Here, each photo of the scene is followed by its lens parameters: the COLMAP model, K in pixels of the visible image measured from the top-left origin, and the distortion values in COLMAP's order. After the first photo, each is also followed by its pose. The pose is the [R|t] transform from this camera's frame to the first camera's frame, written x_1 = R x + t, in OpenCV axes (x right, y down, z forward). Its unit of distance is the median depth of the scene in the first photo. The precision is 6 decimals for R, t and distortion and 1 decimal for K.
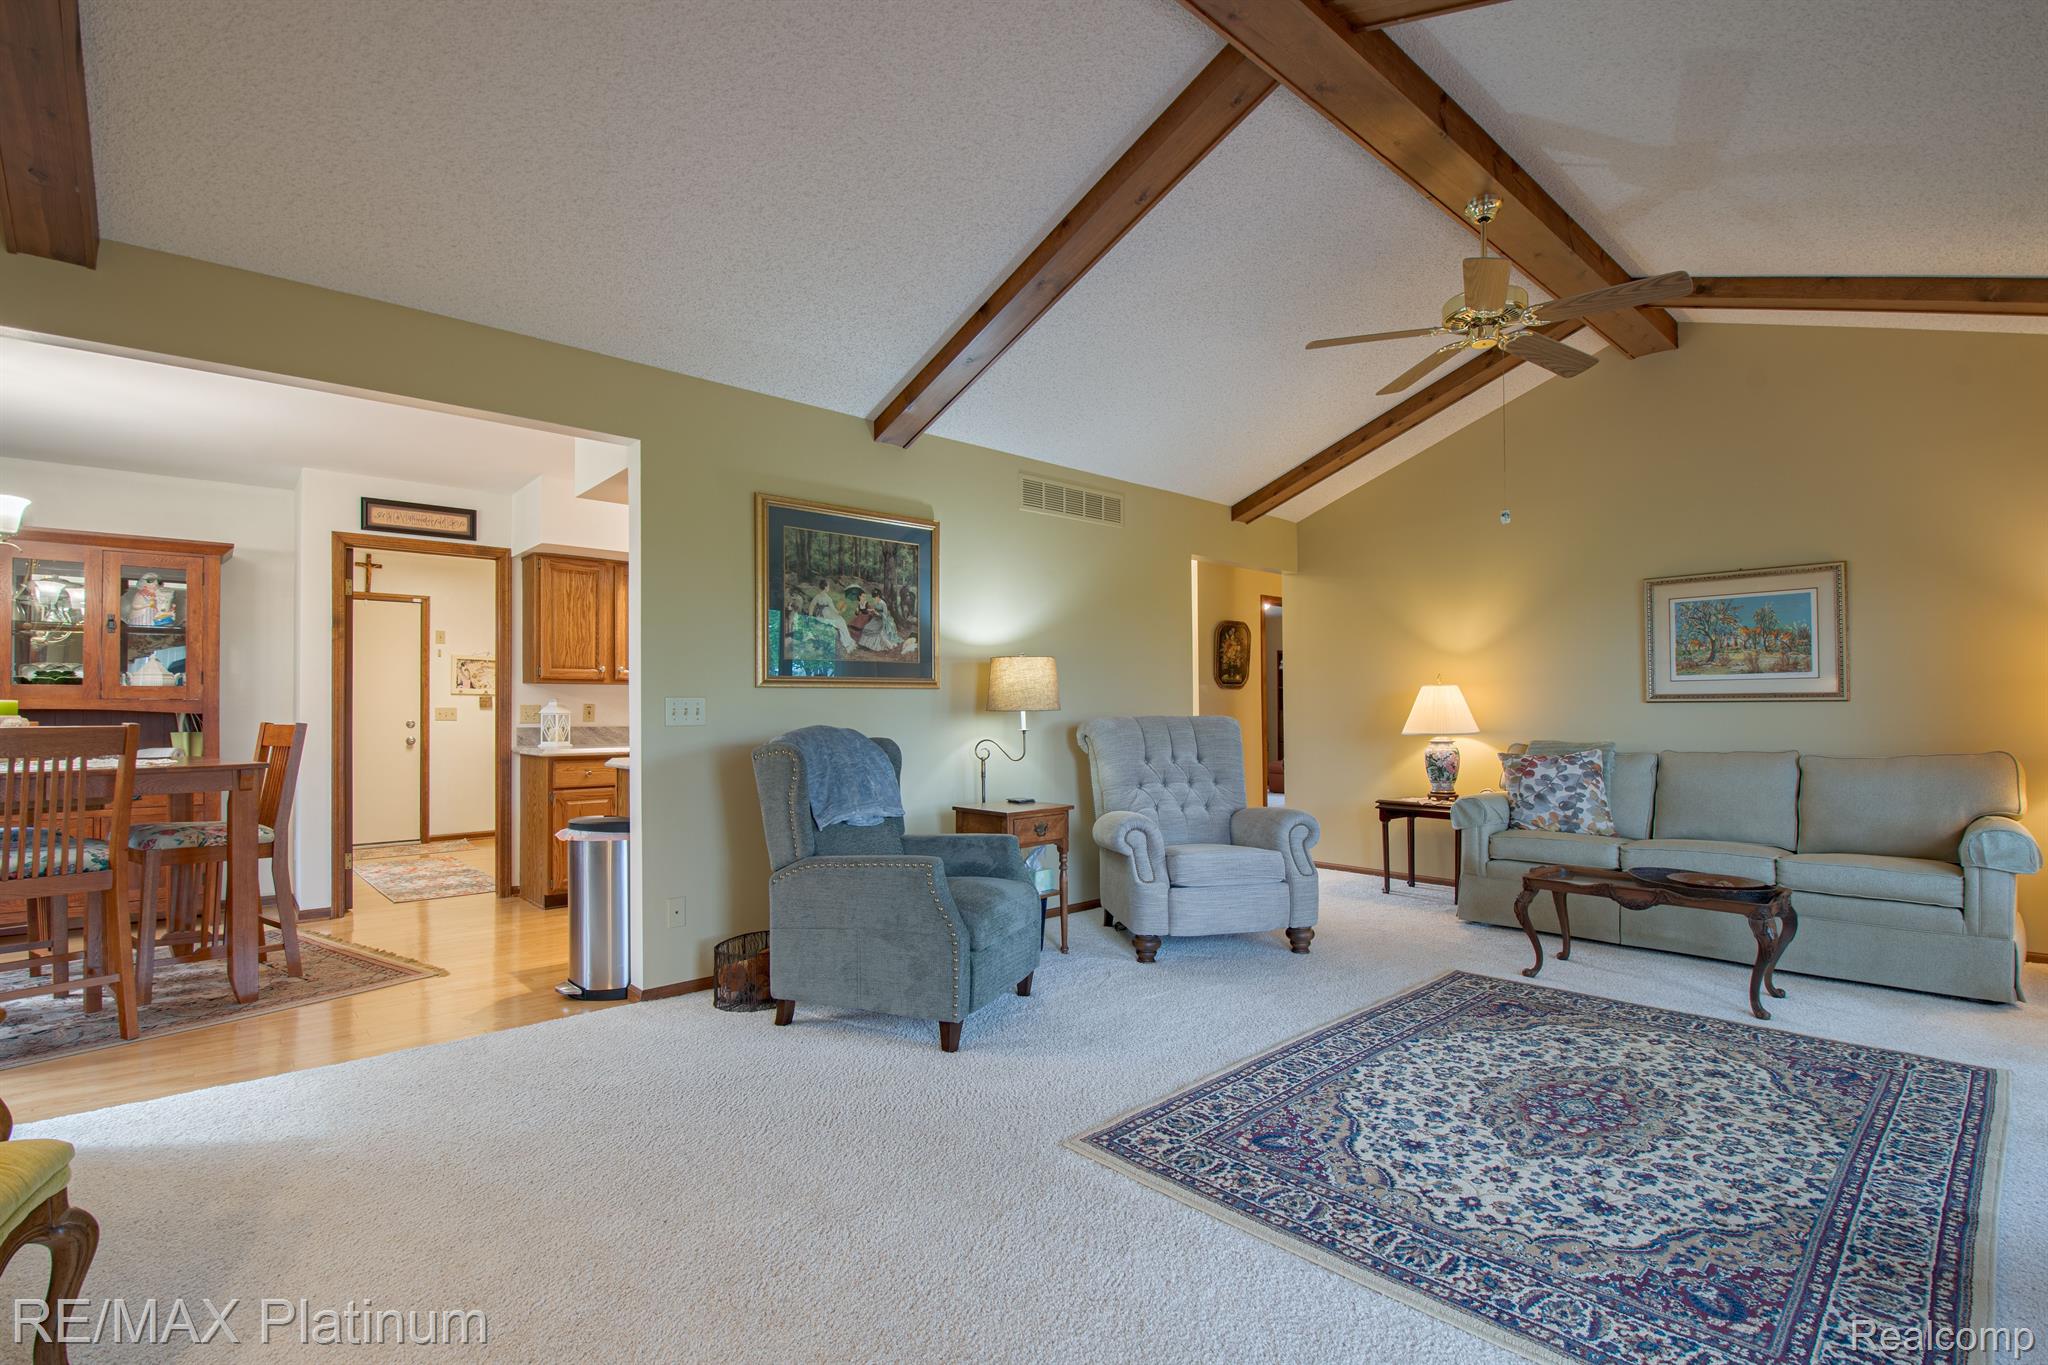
lens RADIAL K [[937.4, 0, 1028.9], [0, 937.4, 701.6], [0, 0, 1]] dist [0.024618, -0.028899]
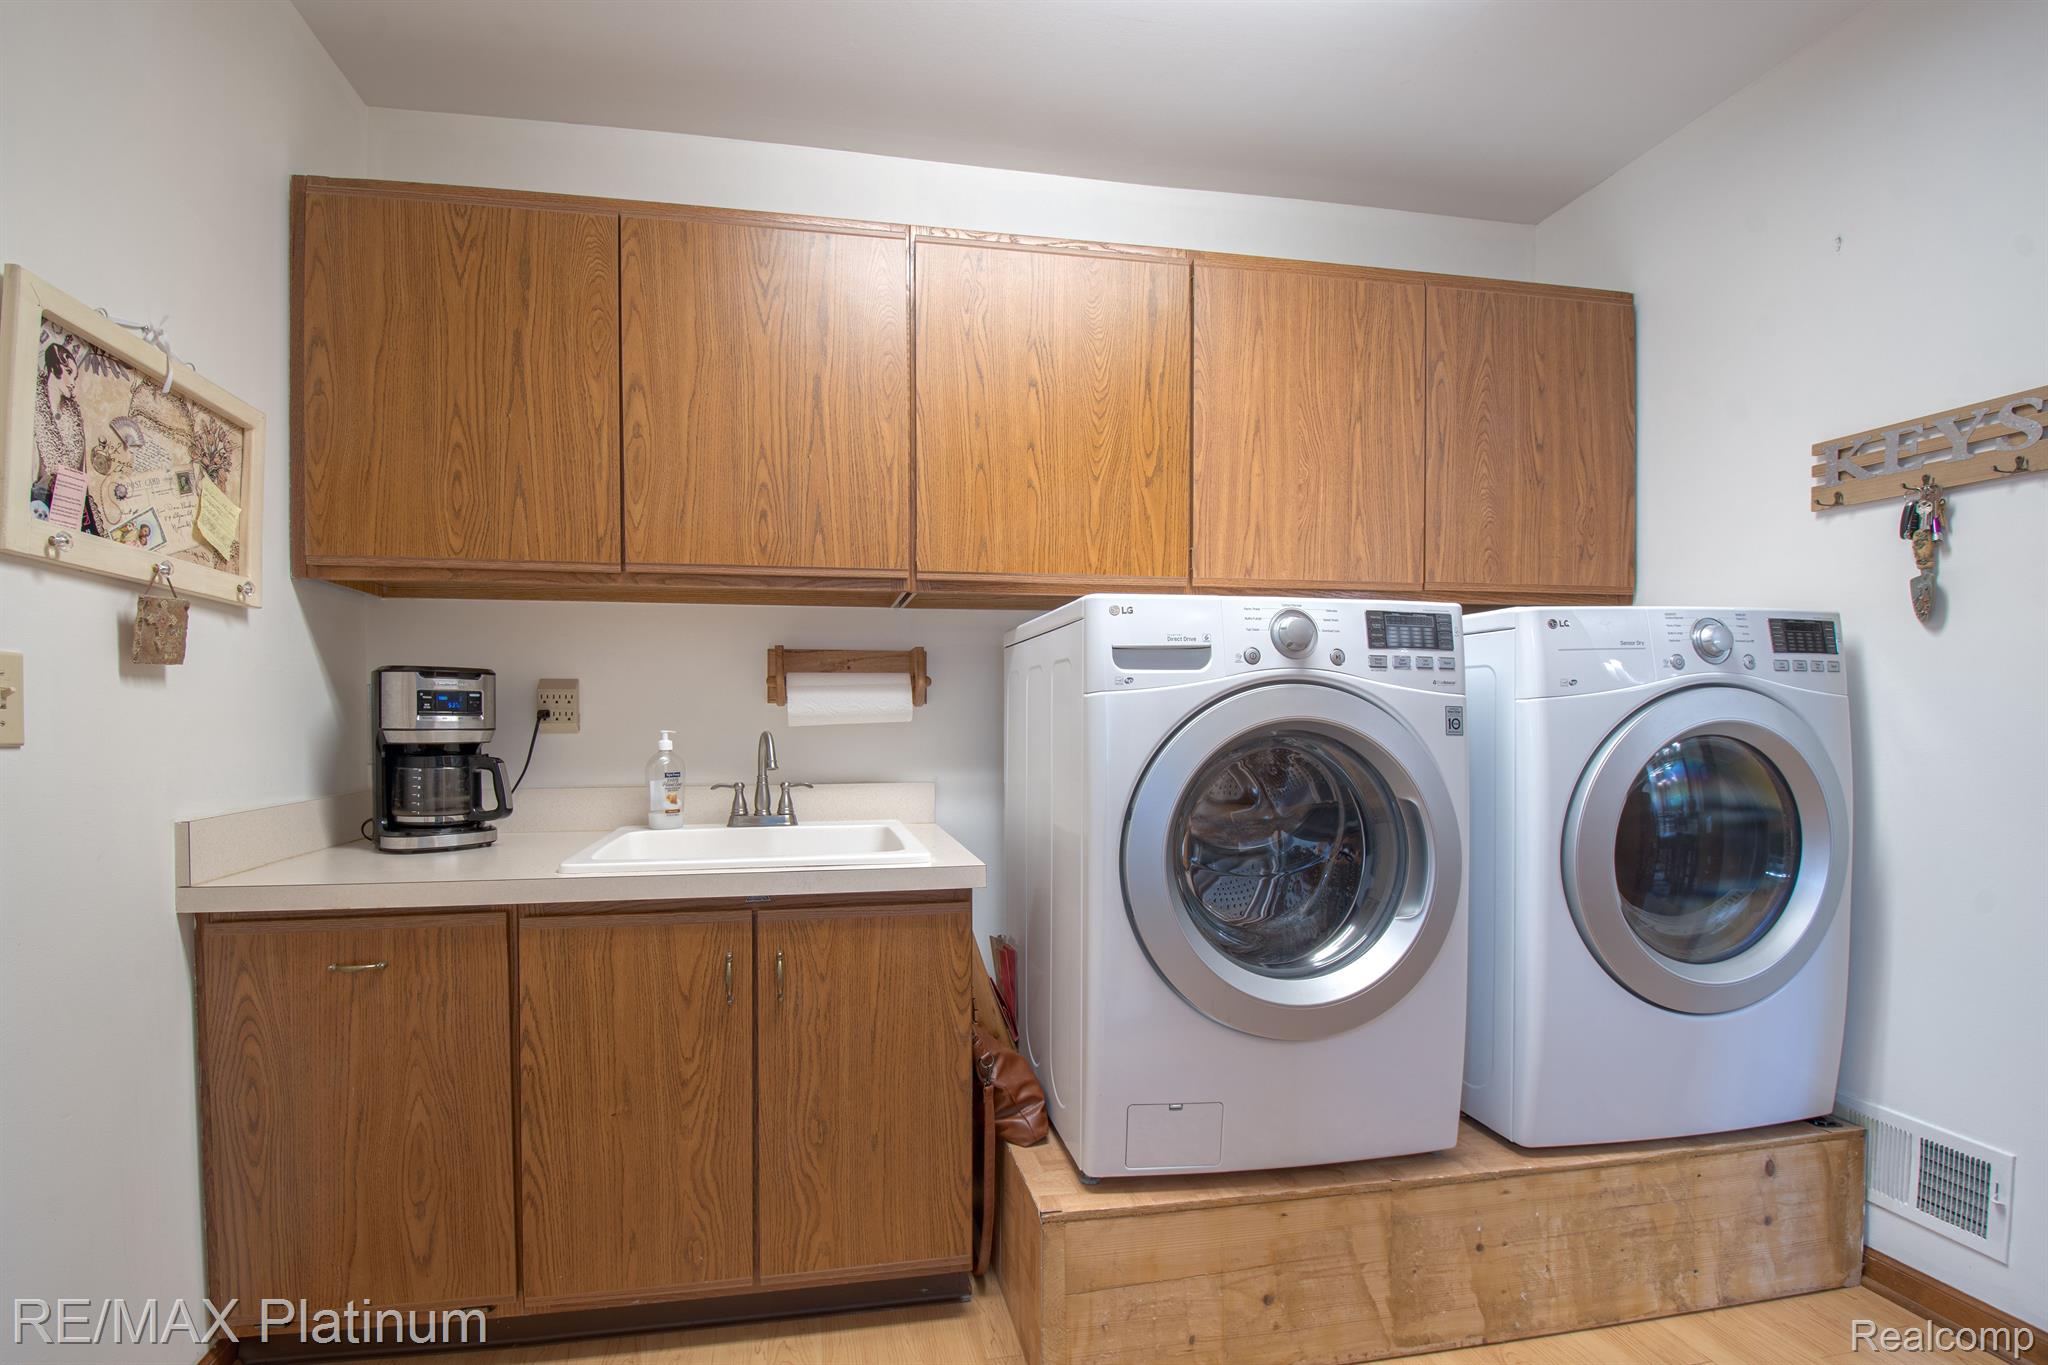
lens RADIAL K [[911.2, 0, 1015.4], [0, 911.2, 725.5], [0, 0, 1]] dist [0.023883, -0.025809]
pose [[0.518658, -0.003866, 0.854973, -0.904699], [-0.013199, 0.999834, 0.012528, 0.018436], [-0.854880, -0.017783, 0.518521, 1.126547]]
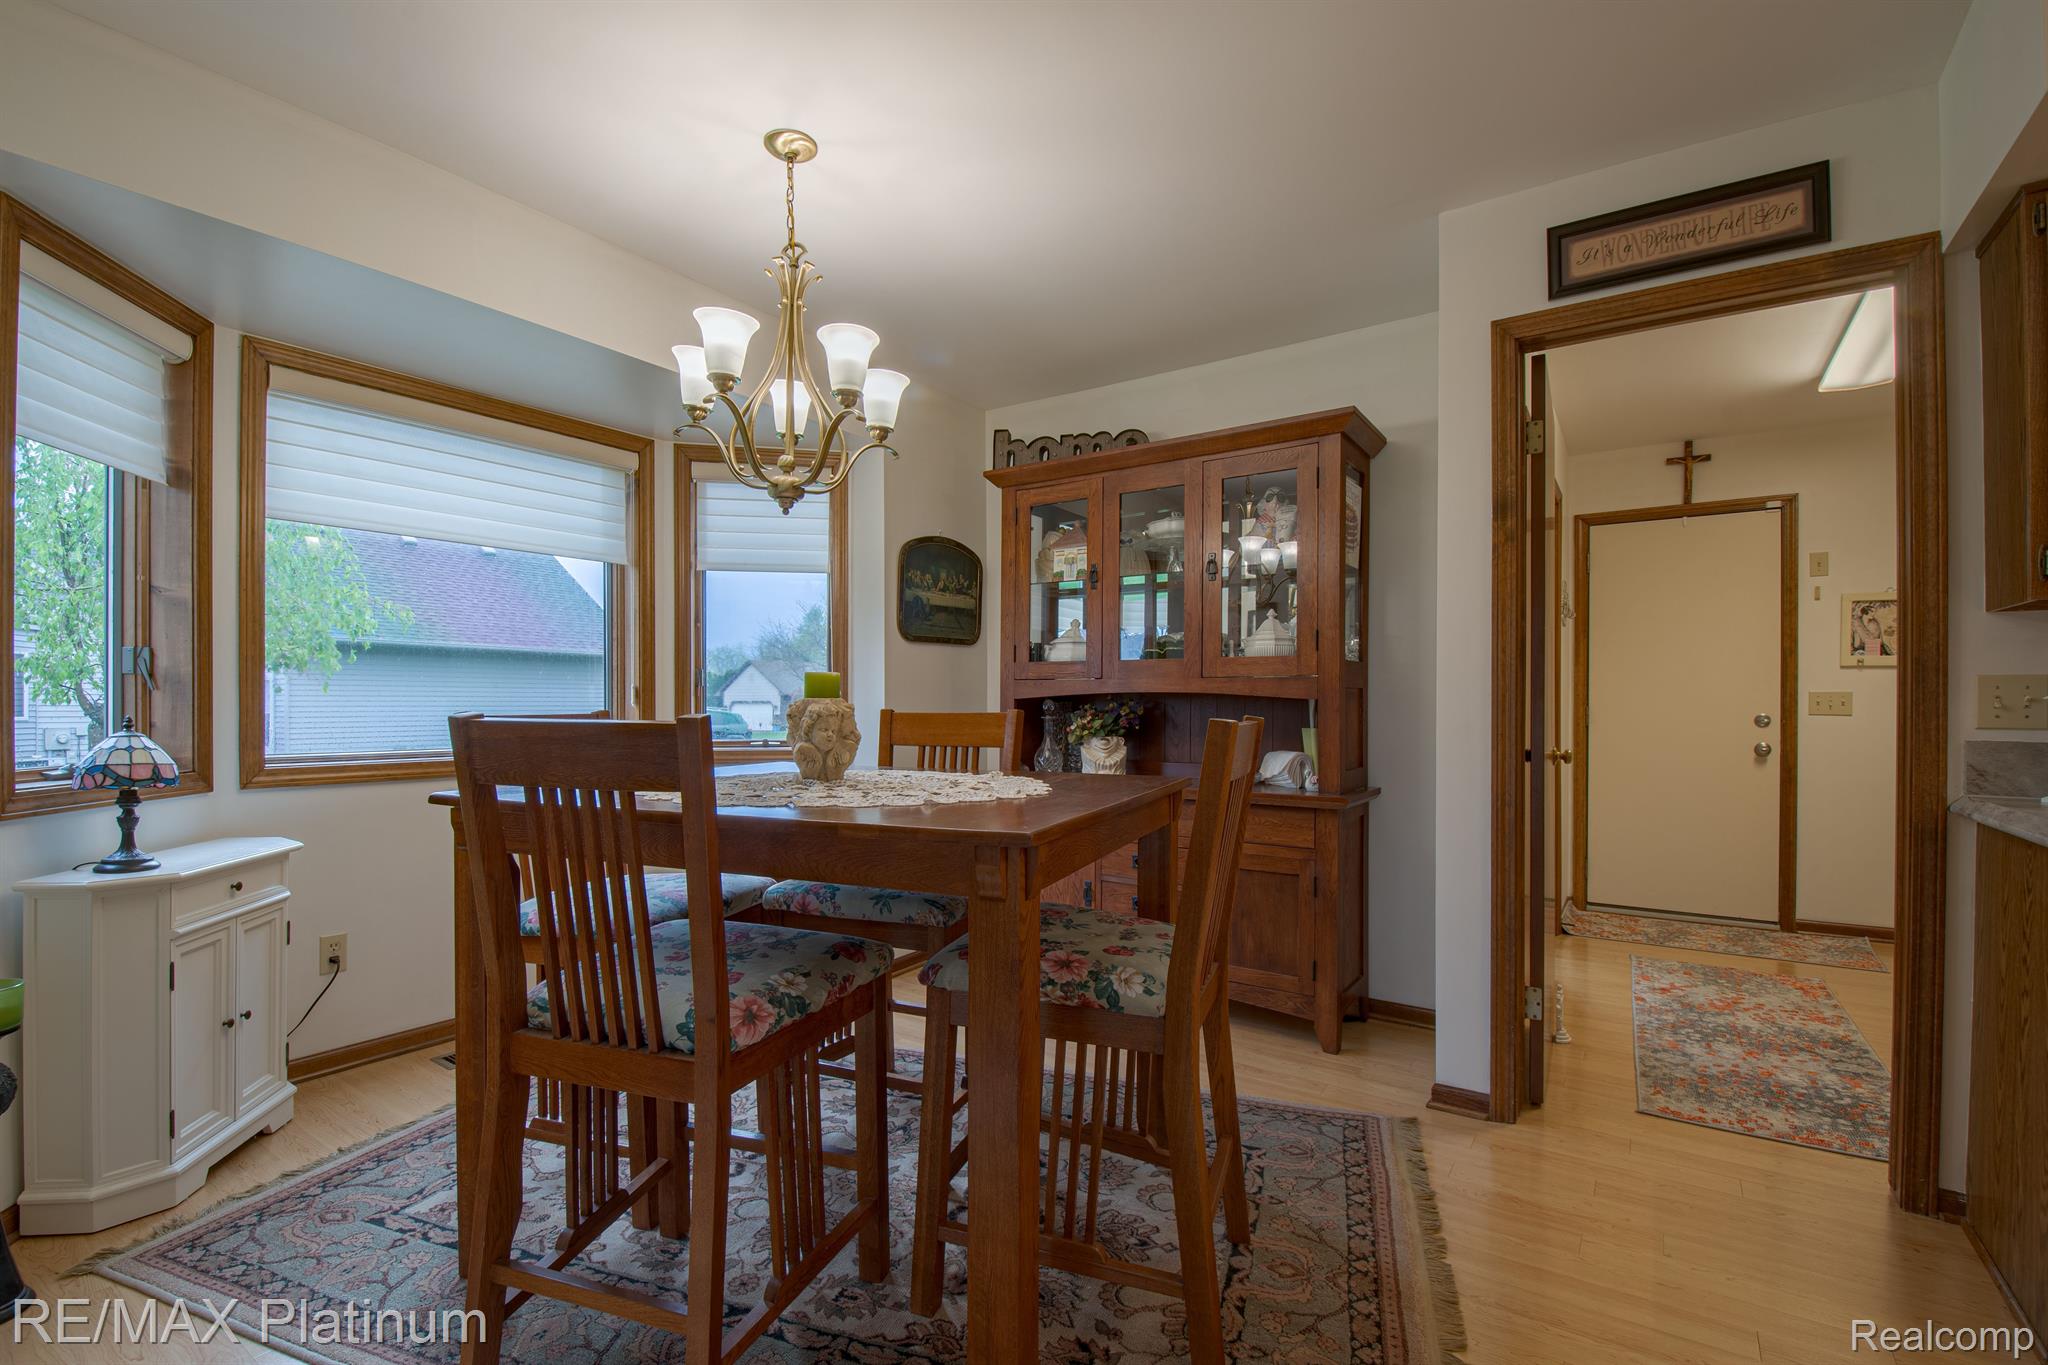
lens RADIAL K [[904.8, 0, 1023.2], [0, 904.8, 713.4], [0, 0, 1]] dist [0.001833, -0.016596]
pose [[0.232625, 0.012308, -0.972489, -0.308071], [0.009155, 0.999848, 0.014844, 0.009532], [0.972523, -0.012356, 0.232477, 0.588814]]
